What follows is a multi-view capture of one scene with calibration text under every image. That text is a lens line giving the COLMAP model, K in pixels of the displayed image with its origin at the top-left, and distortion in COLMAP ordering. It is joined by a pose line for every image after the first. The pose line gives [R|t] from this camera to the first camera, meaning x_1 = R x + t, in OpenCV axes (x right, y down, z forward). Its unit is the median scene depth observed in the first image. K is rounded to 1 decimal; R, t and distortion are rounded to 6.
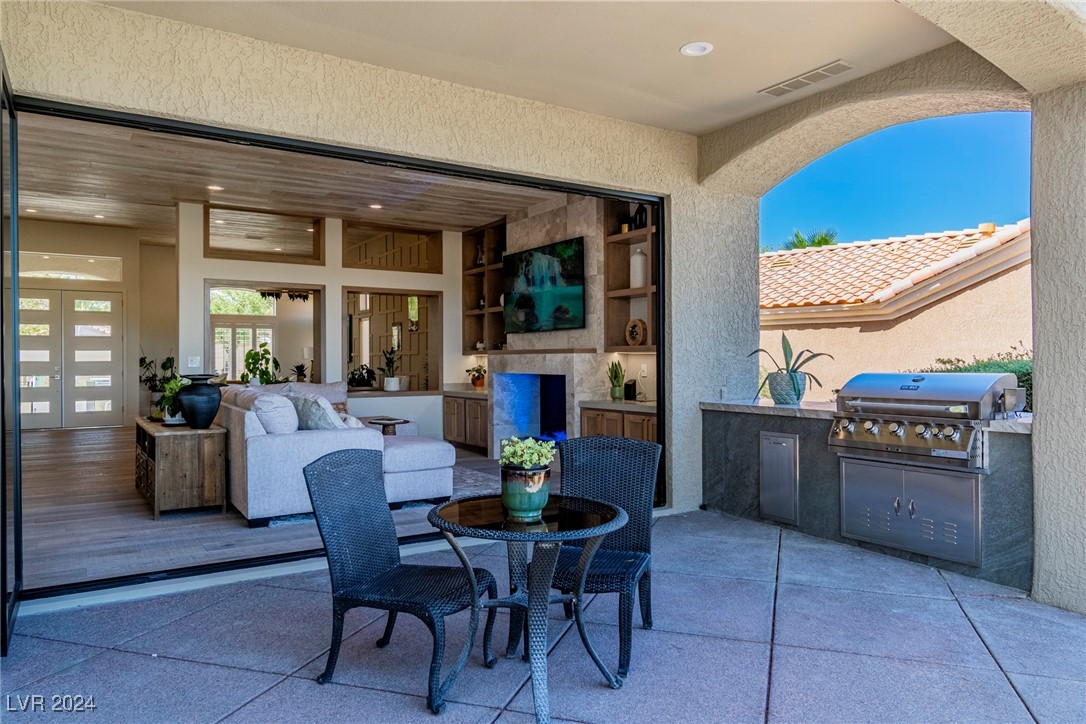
lens RADIAL K [[735.0, 0, 548.0], [0, 735.0, 358.3], [0, 0, 1]] dist [0.011054, 0.000835]
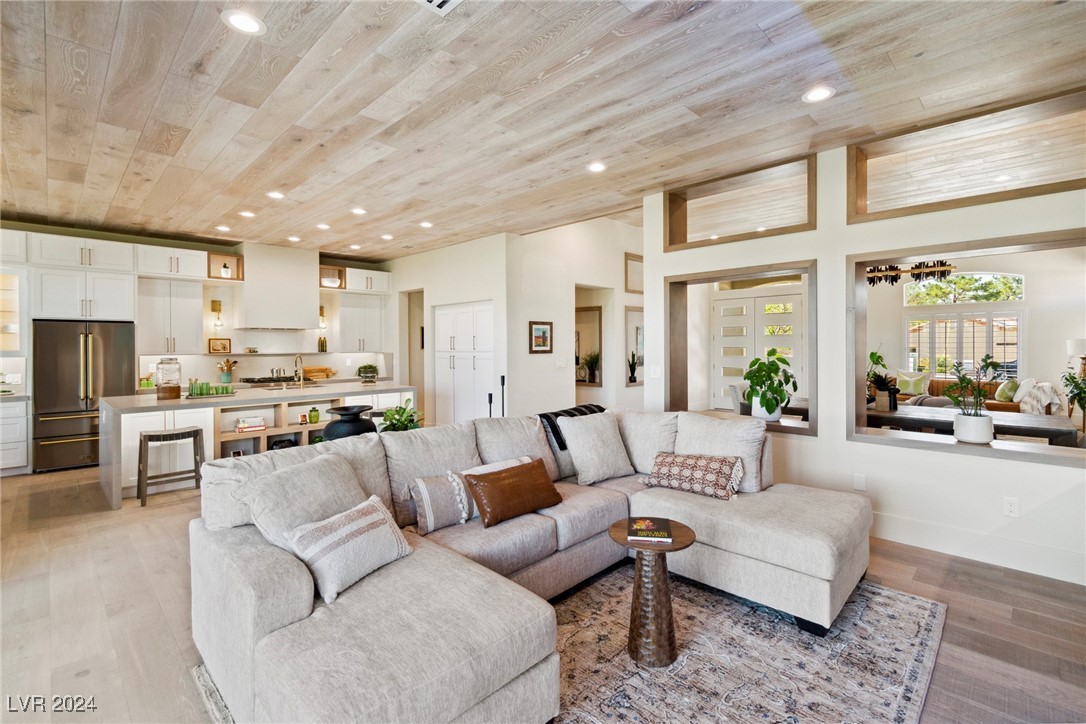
lens RADIAL K [[482.1, 0, 546.8], [0, 482.1, 350.3], [0, 0, 1]] dist [0.010580, -0.003504]
pose [[0.228921, 0.008956, -0.973404, 0.058573], [0.005357, 0.999931, 0.010460, -0.029220], [0.973430, -0.007609, 0.228858, 0.729116]]
